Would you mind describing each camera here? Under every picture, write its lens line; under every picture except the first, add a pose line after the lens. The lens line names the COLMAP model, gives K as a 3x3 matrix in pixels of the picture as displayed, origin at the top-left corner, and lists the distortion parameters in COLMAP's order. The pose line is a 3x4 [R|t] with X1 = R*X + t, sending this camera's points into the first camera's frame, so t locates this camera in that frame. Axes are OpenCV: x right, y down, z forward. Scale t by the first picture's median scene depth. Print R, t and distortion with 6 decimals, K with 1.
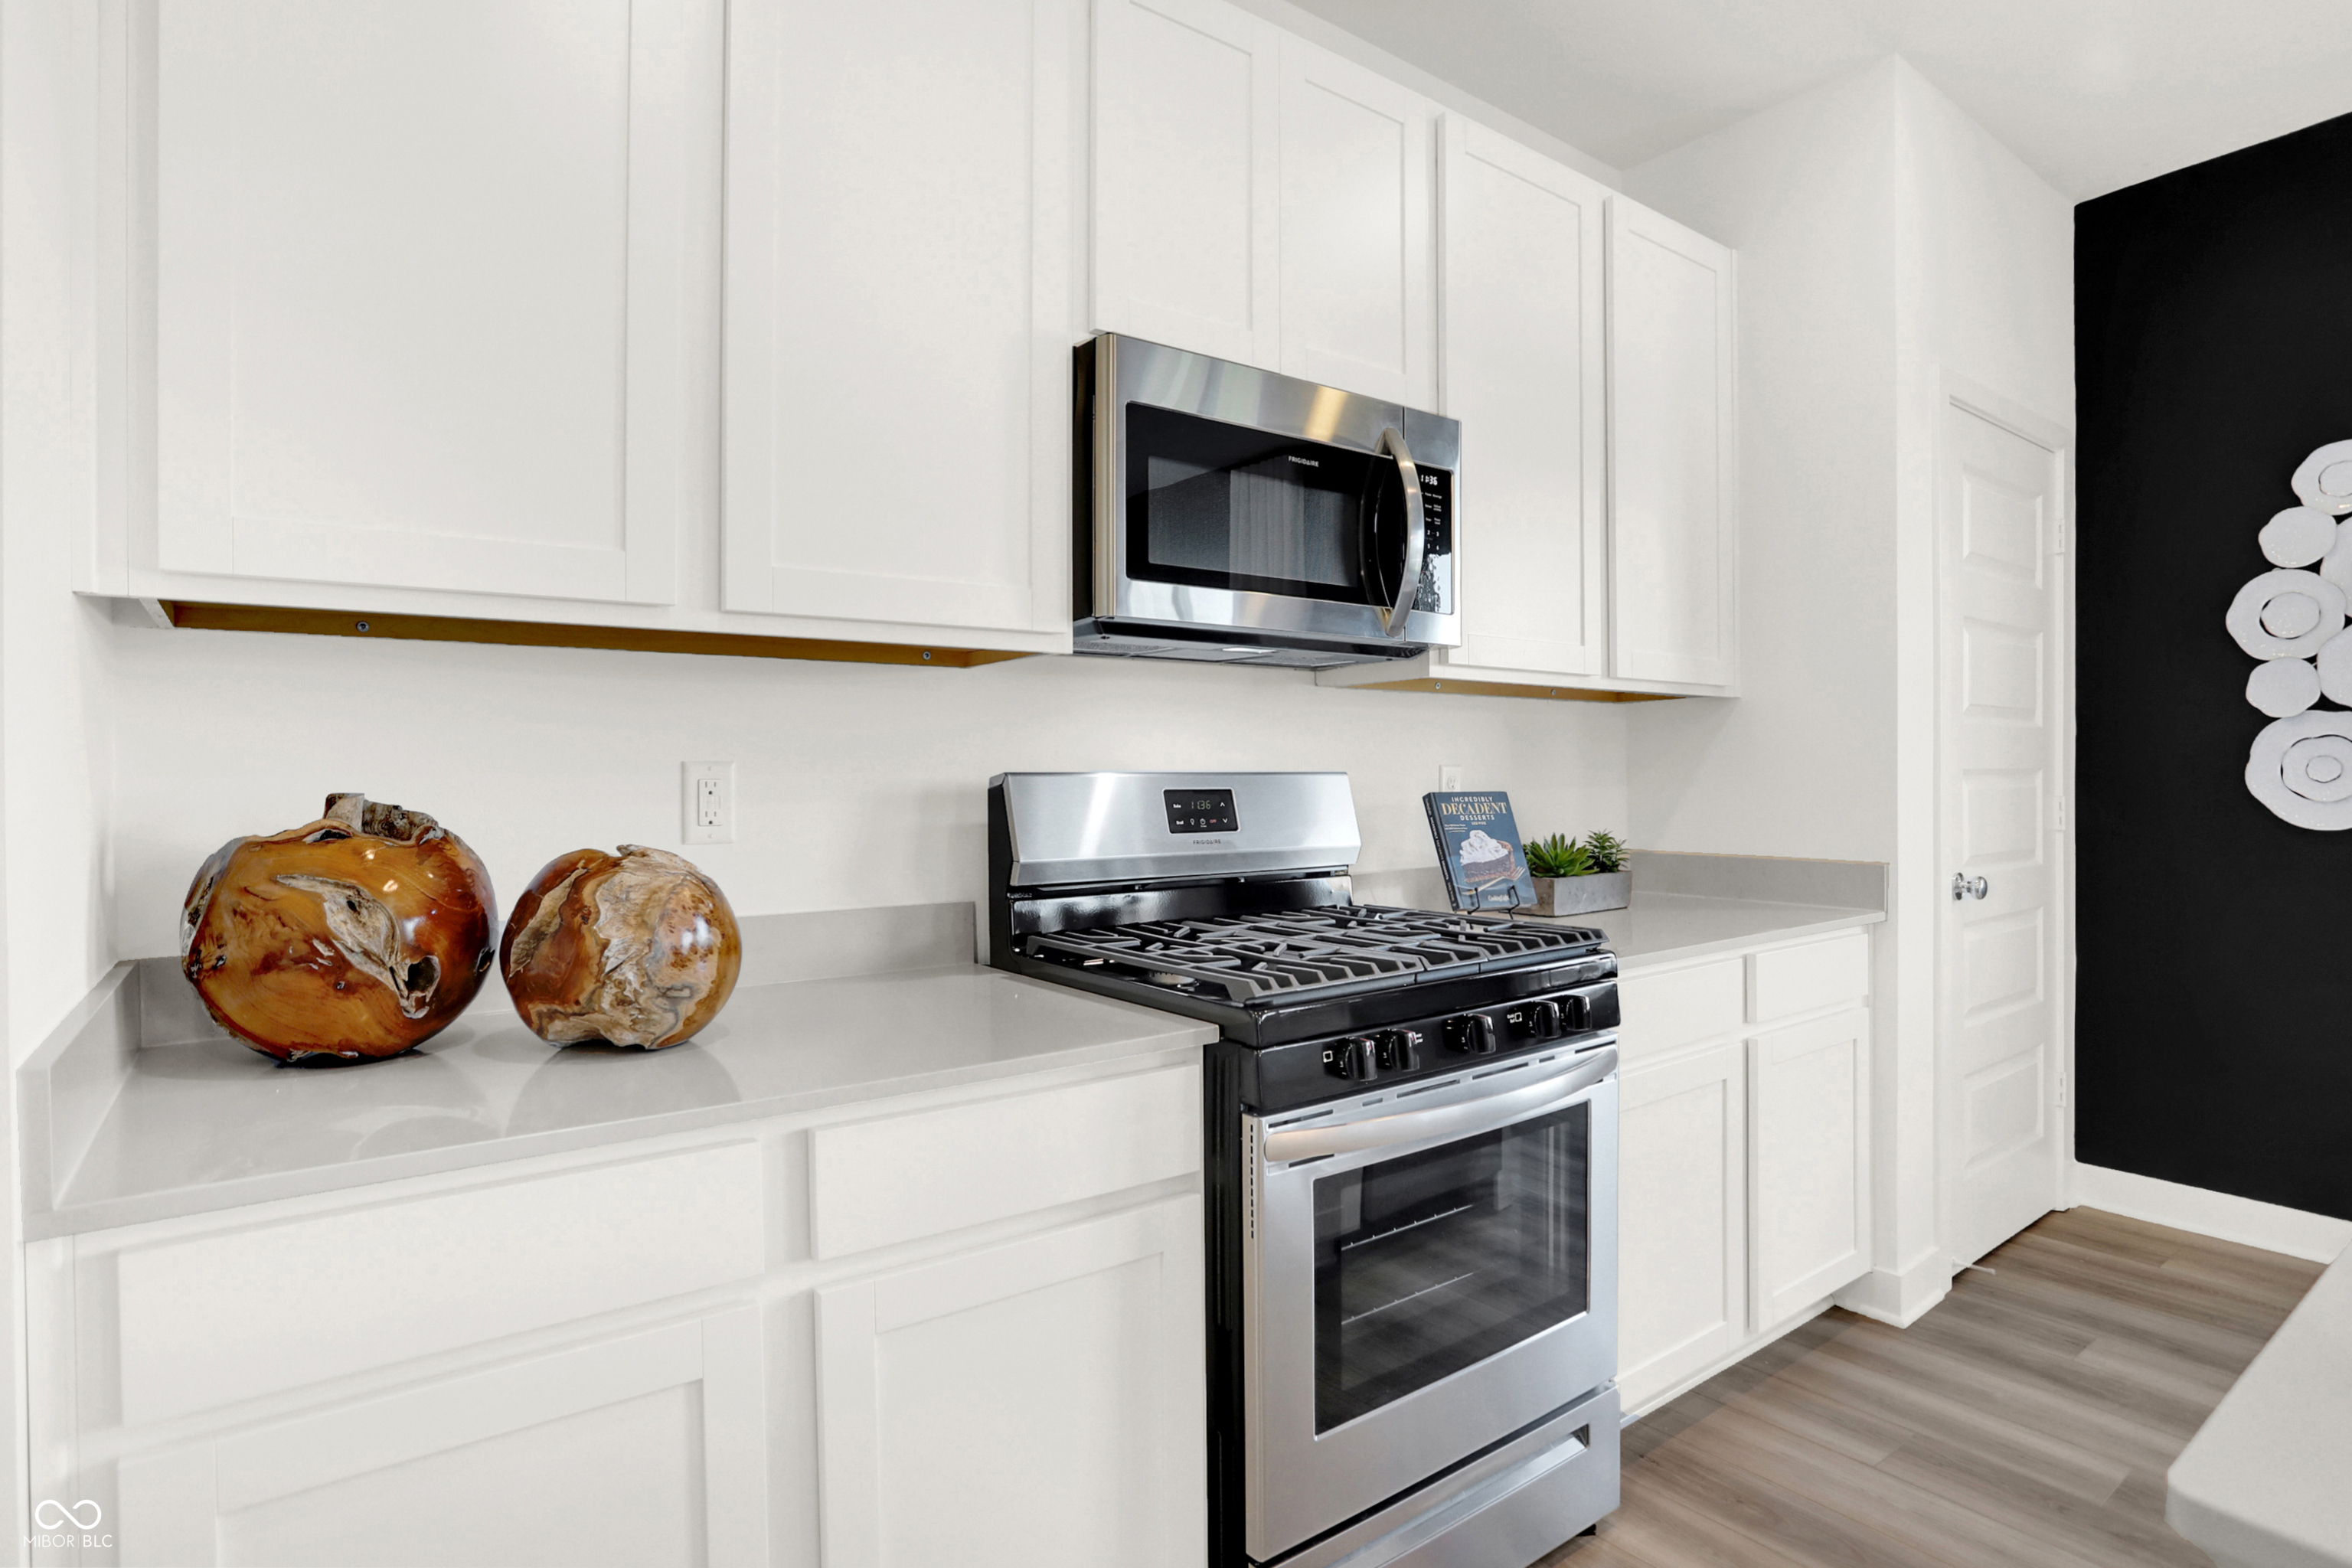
lens RADIAL K [[1221.2, 0, 1181.4], [0, 1221.2, 774.5], [0, 0, 1]] dist [-0.063576, 0.020772]
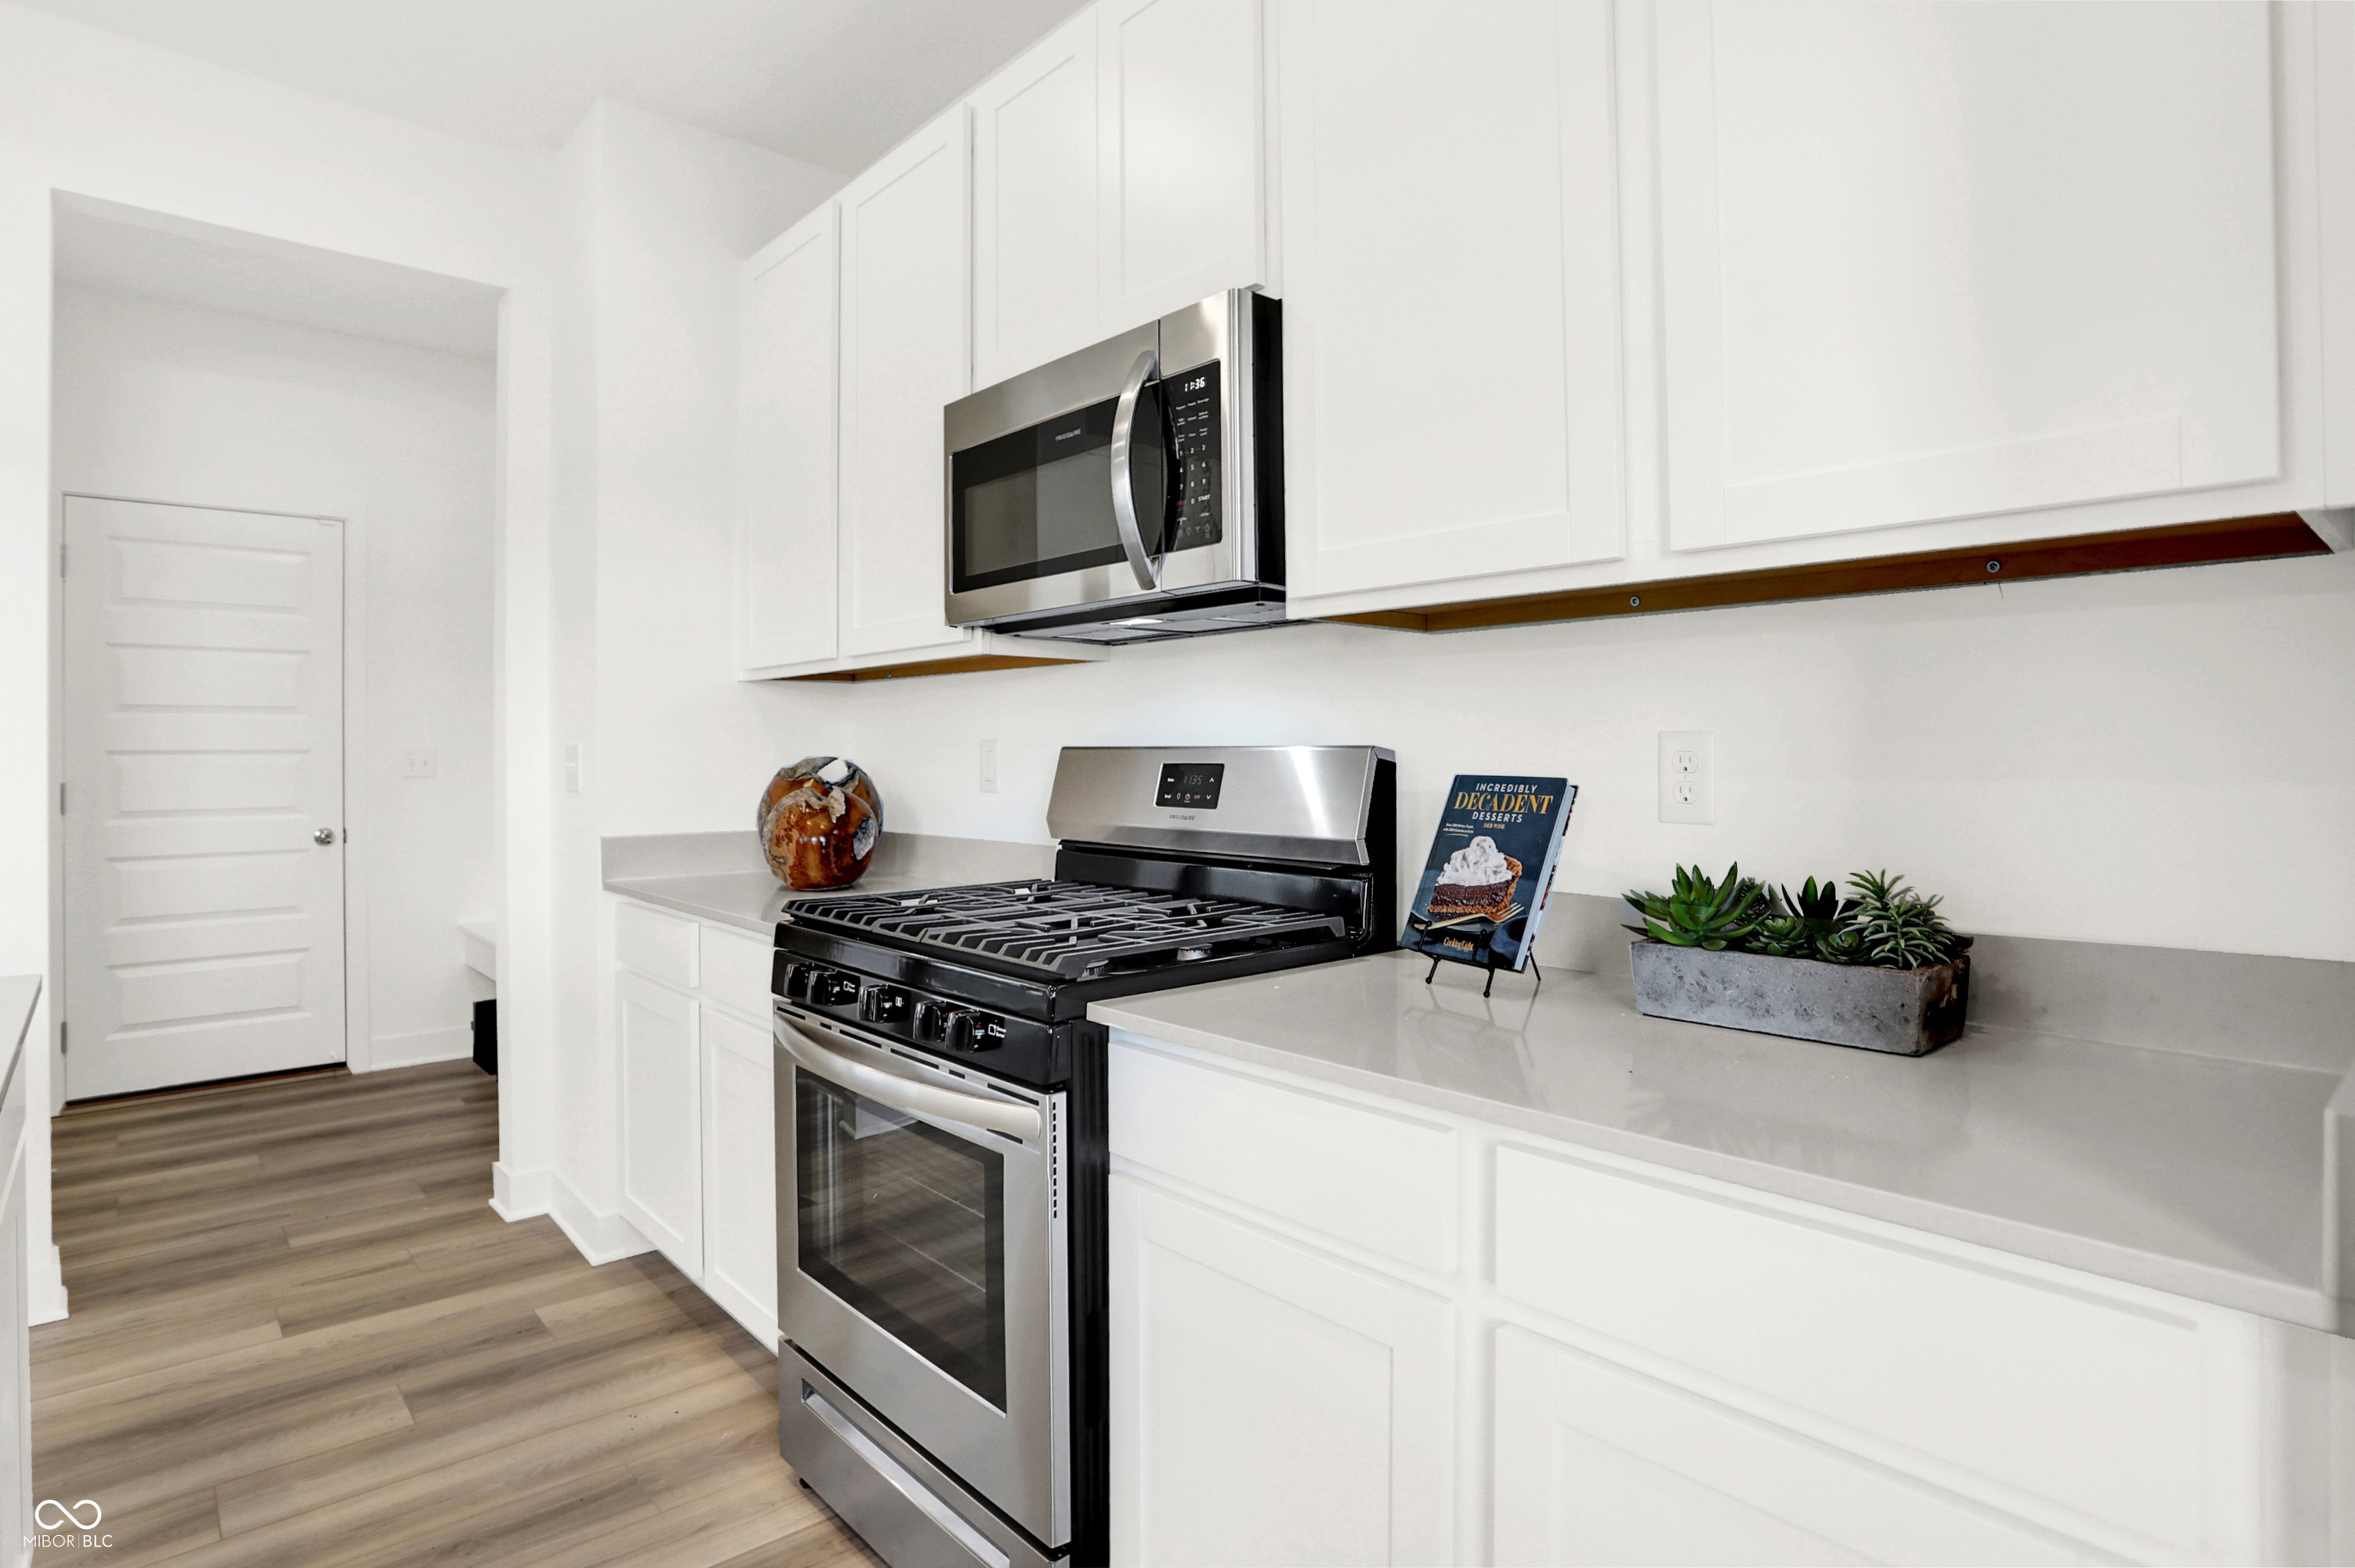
lens RADIAL K [[1222.6, 0, 1167.1], [0, 1222.6, 753.5], [0, 0, 1]] dist [-0.063576, 0.020772]
pose [[0.087070, 0.004814, -0.996191, 0.986381], [-0.000281, 0.999988, 0.004808, -0.000913], [0.996202, -0.000139, 0.087071, 0.888302]]
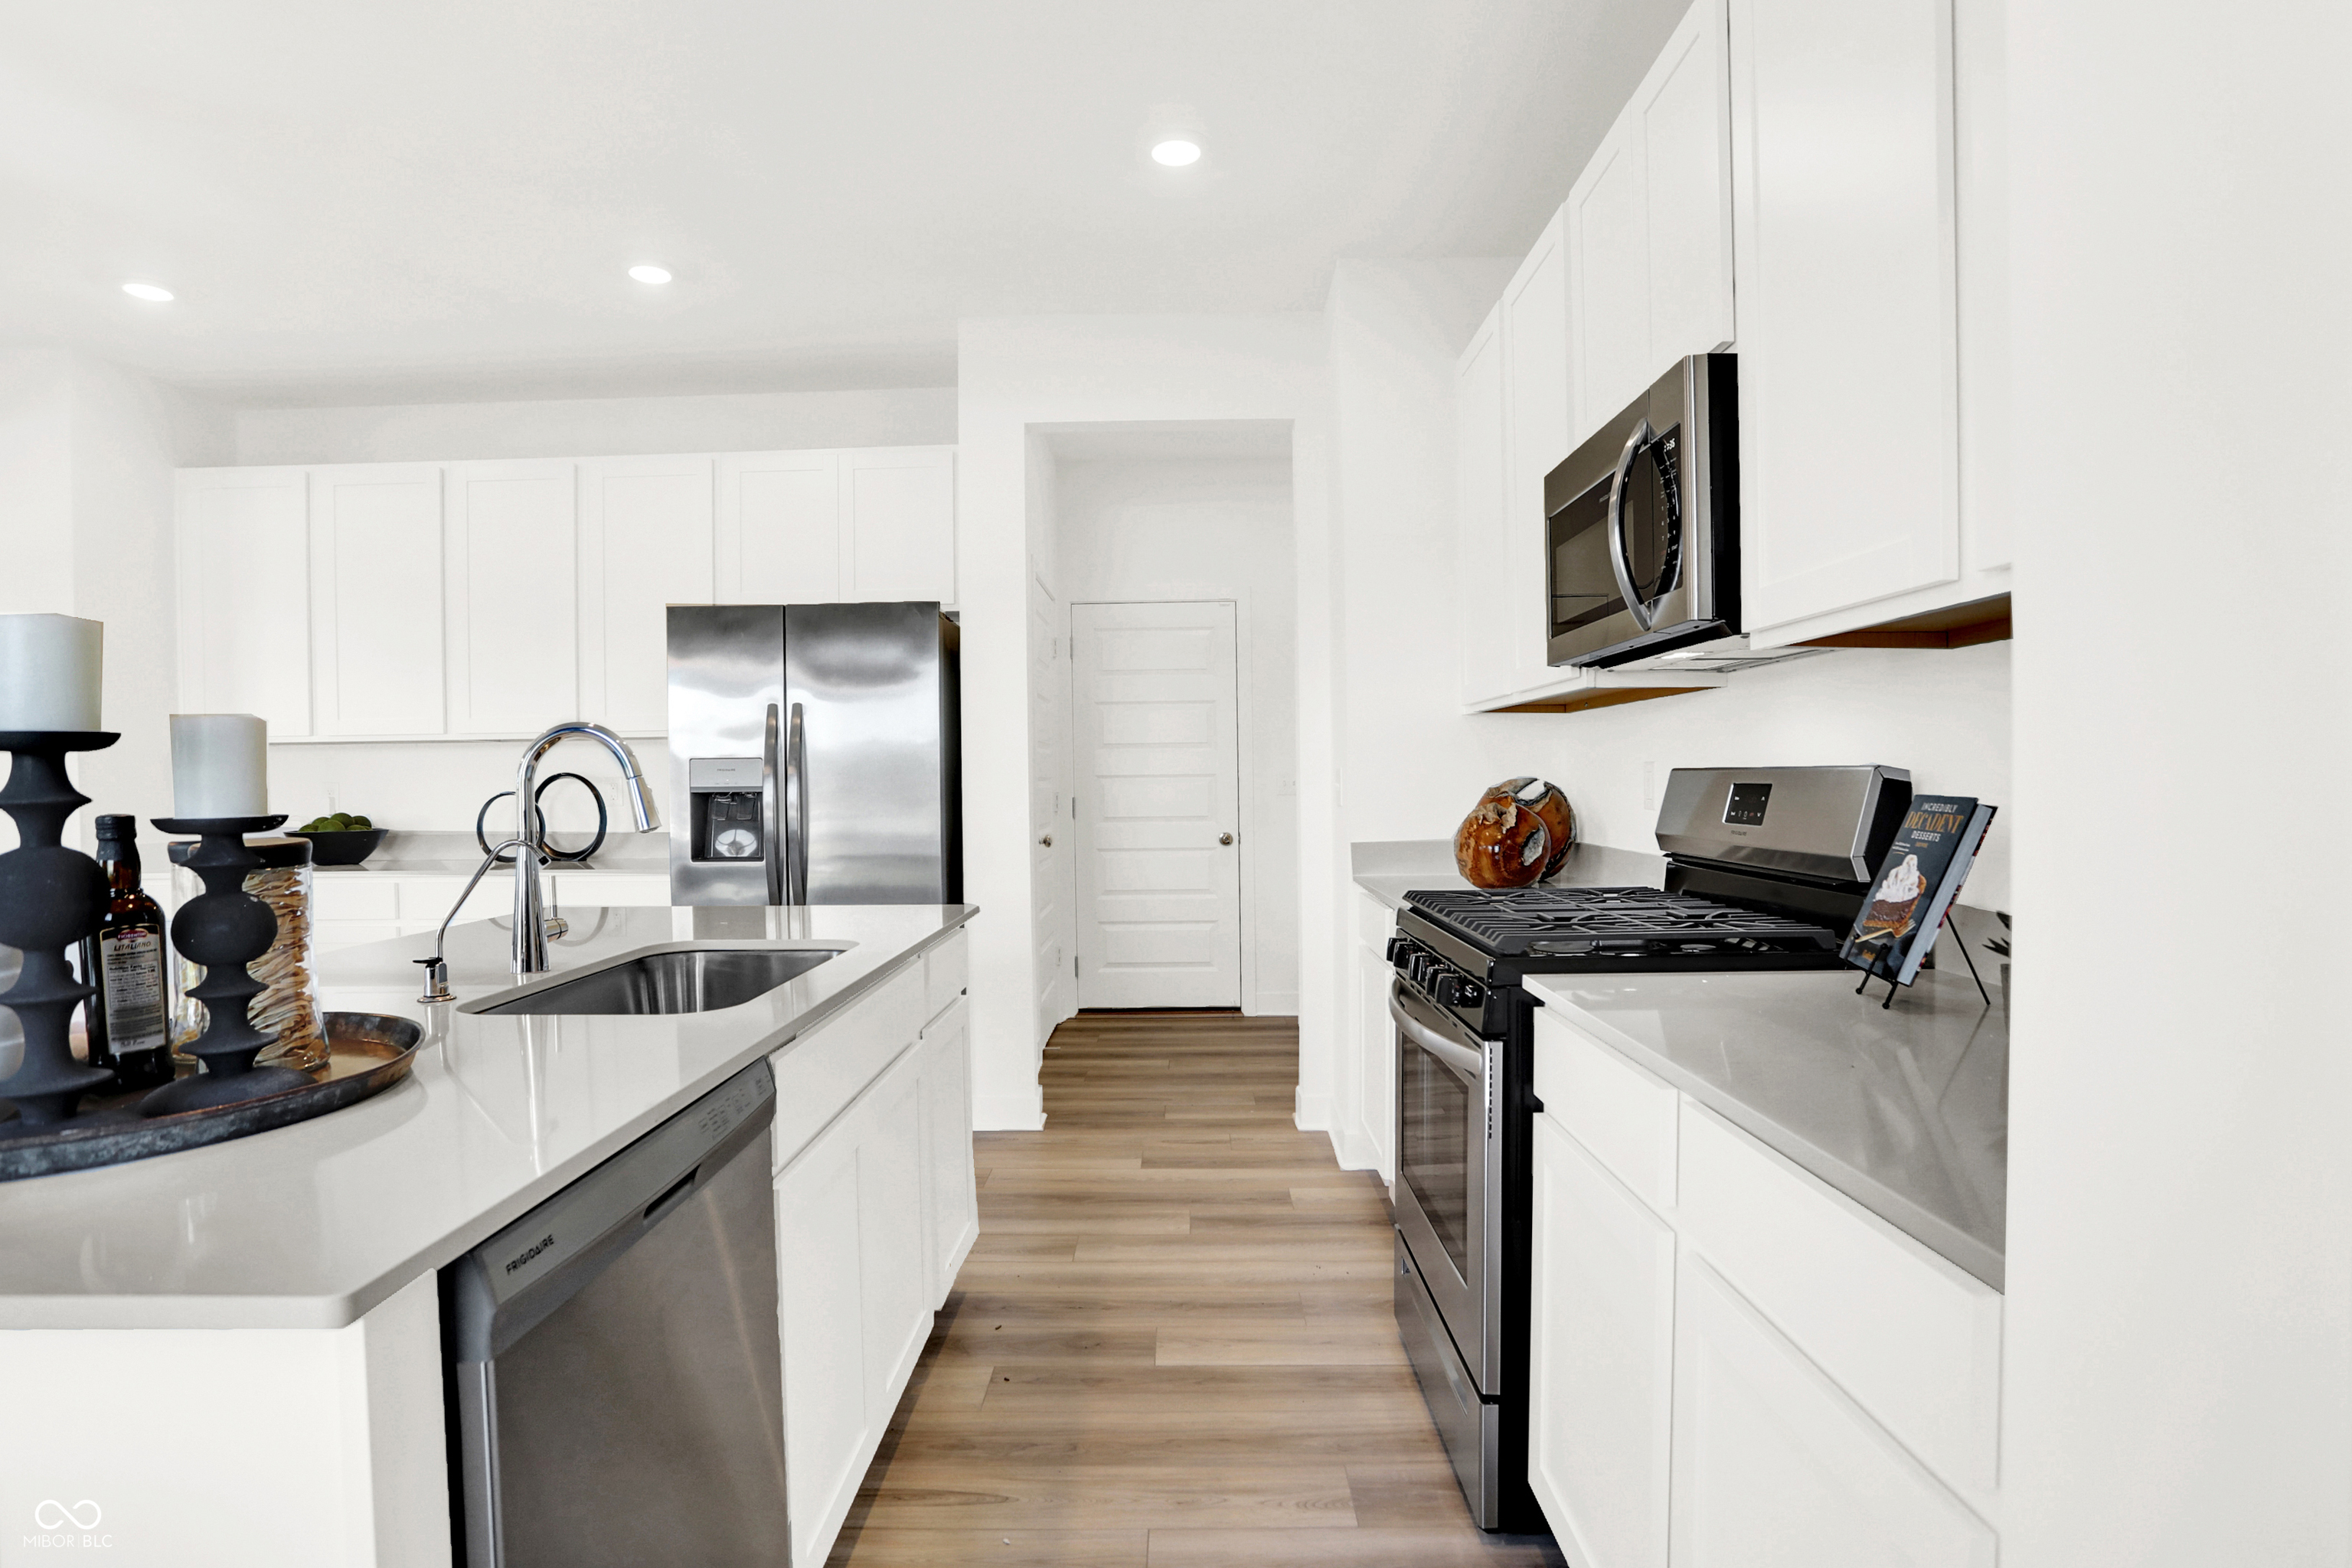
lens RADIAL K [[1221.2, 0, 1182.1], [0, 1221.2, 815.1], [0, 0, 1]] dist [-0.063576, 0.020772]
pose [[-0.604409, 0.035225, -0.795895, 1.122658], [0.011872, 0.999309, 0.035211, -0.002879], [0.796586, 0.011833, -0.604410, 1.226348]]
